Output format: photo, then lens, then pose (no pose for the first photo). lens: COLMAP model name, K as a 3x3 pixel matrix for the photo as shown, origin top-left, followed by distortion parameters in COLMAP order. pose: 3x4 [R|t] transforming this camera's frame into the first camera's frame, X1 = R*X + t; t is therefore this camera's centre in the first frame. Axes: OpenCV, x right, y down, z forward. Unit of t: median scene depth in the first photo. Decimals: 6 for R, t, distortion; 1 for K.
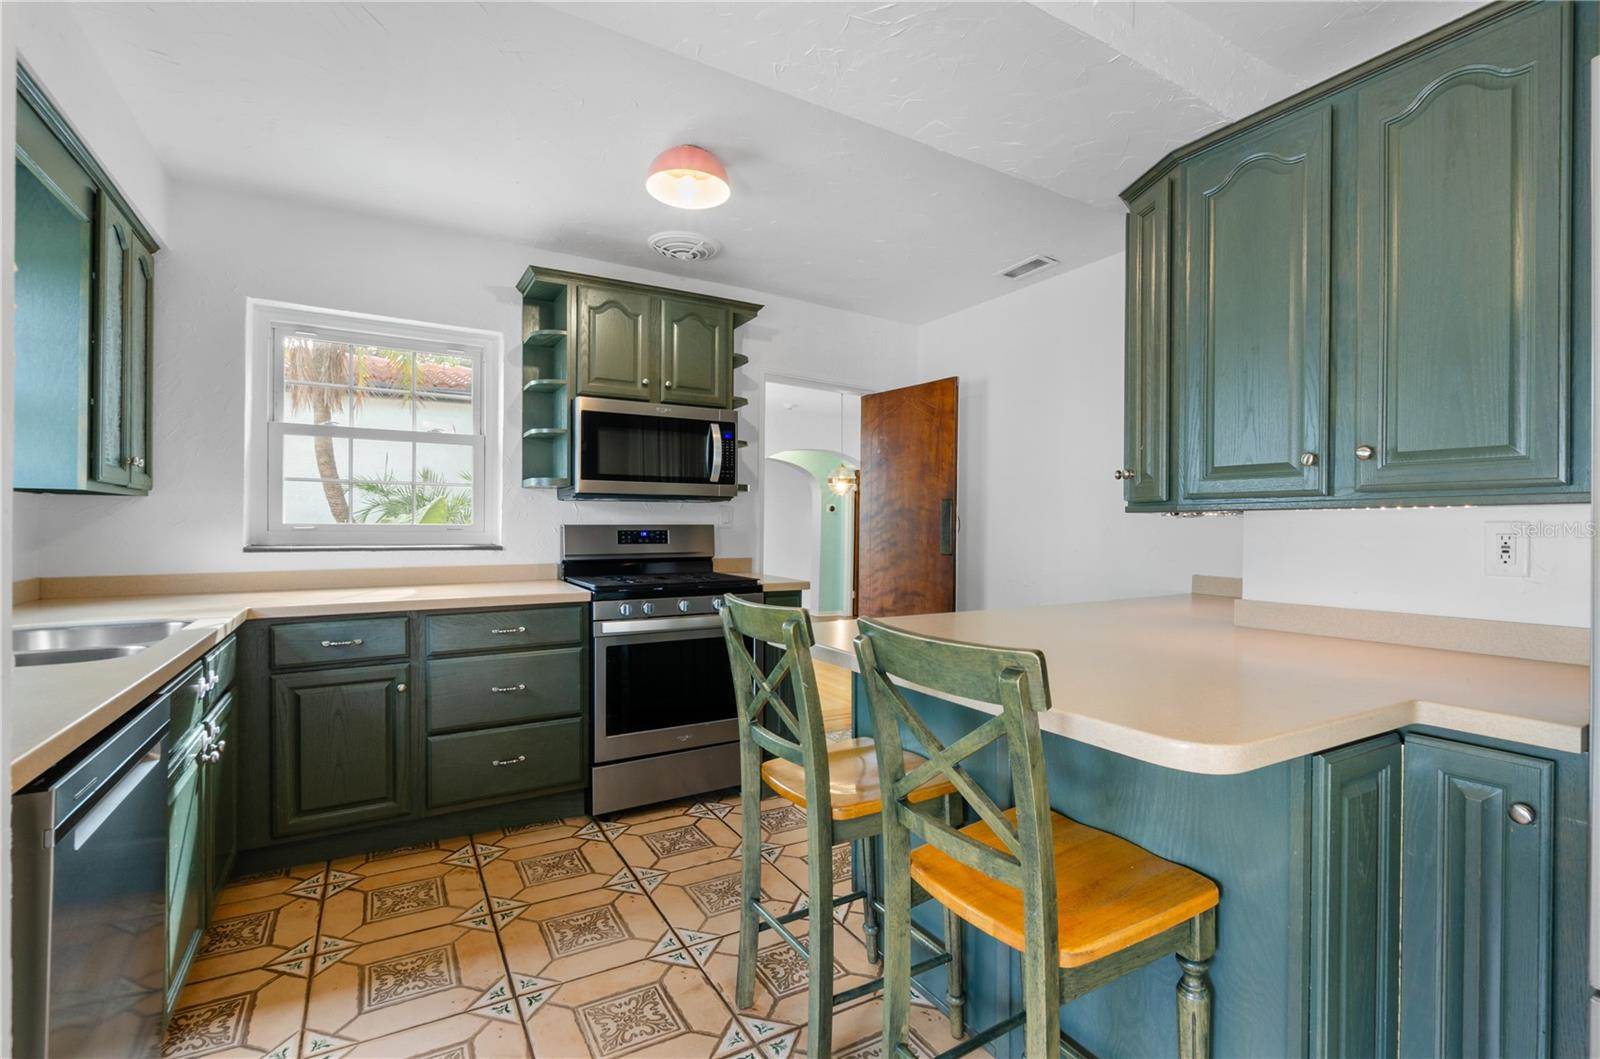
lens RADIAL K [[731.0, 0, 811.3], [0, 731.0, 529.0], [0, 0, 1]] dist [0.002897, -0.003127]
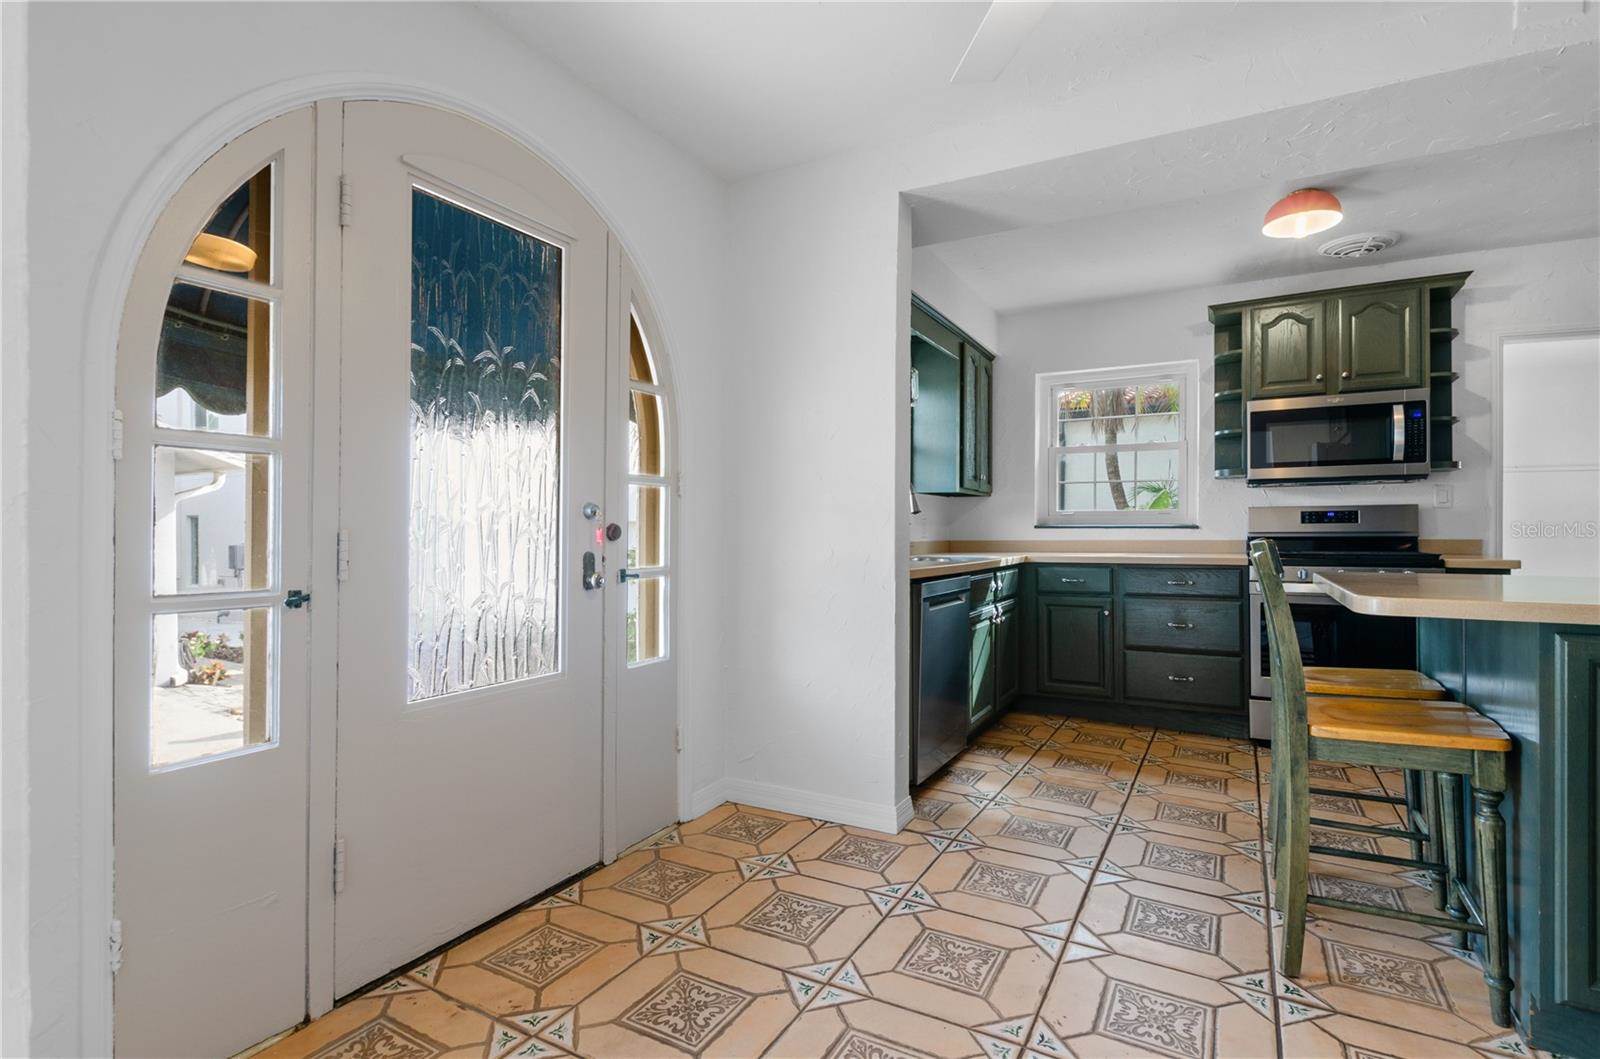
lens RADIAL K [[752.4, 0, 802.2], [0, 752.4, 527.2], [0, 0, 1]] dist [0.000023, -0.002251]
pose [[0.496142, -0.010440, -0.868179, 0.396332], [-0.002105, 0.999910, -0.013227, 0.047834], [0.868239, 0.008390, 0.496076, -0.270203]]
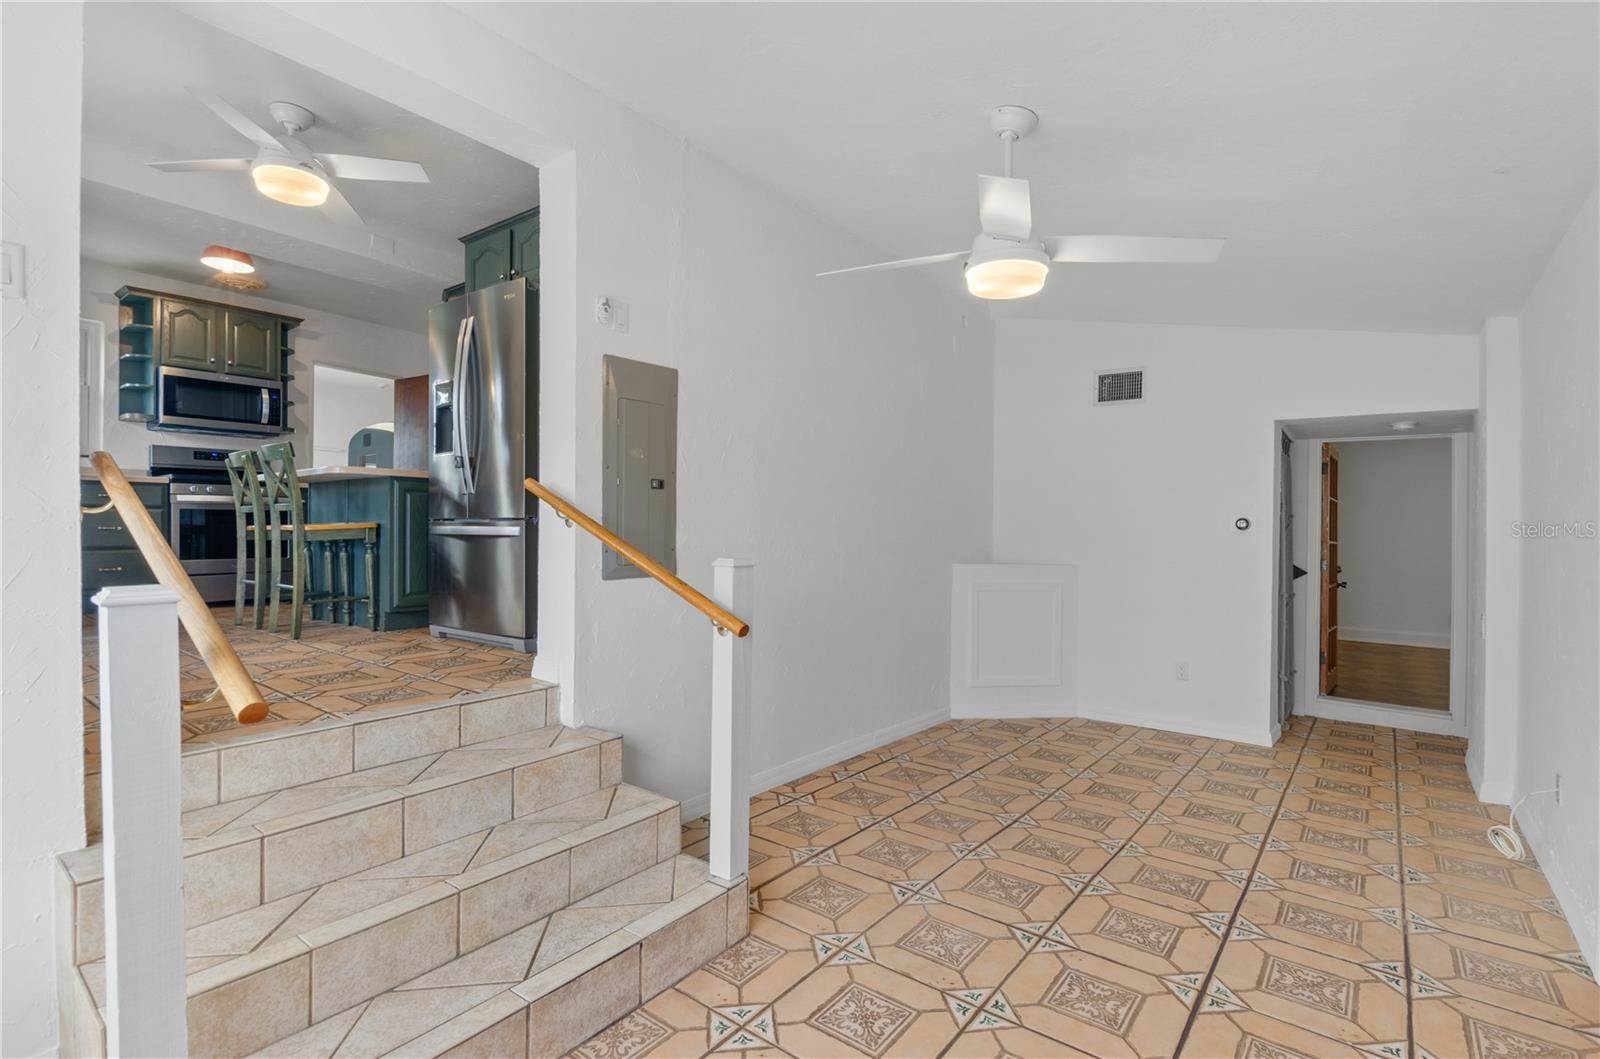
lens RADIAL K [[731.0, 0, 792.2], [0, 731.0, 526.4], [0, 0, 1]] dist [0.002897, -0.003127]
pose [[0.930417, -0.000027, 0.366503, 0.405399], [-0.000478, 0.999999, 0.001287, 0.180815], [-0.366502, -0.001373, 0.930416, -1.072605]]
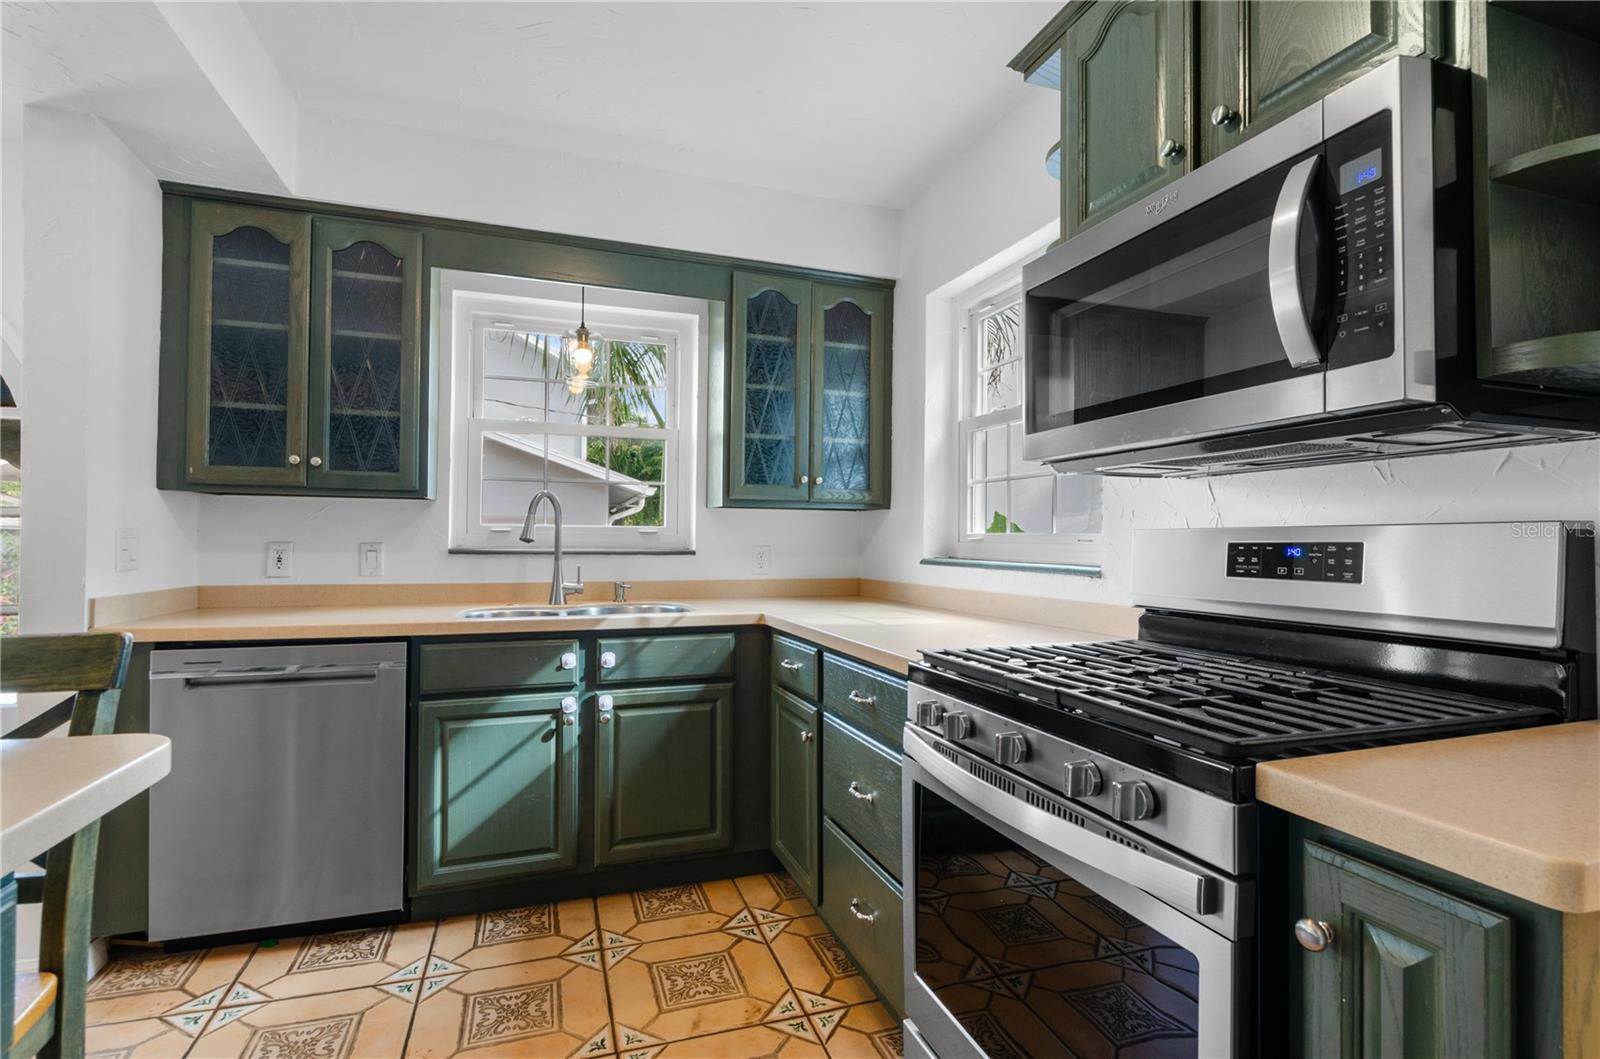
lens RADIAL K [[752.4, 0, 794.7], [0, 752.4, 520.4], [0, 0, 1]] dist [0.000023, -0.002251]
pose [[-0.206718, -0.027785, -0.978006, 0.200474], [-0.006364, 0.999614, -0.027054, 0.002891], [0.978380, 0.000631, -0.206815, 0.934414]]
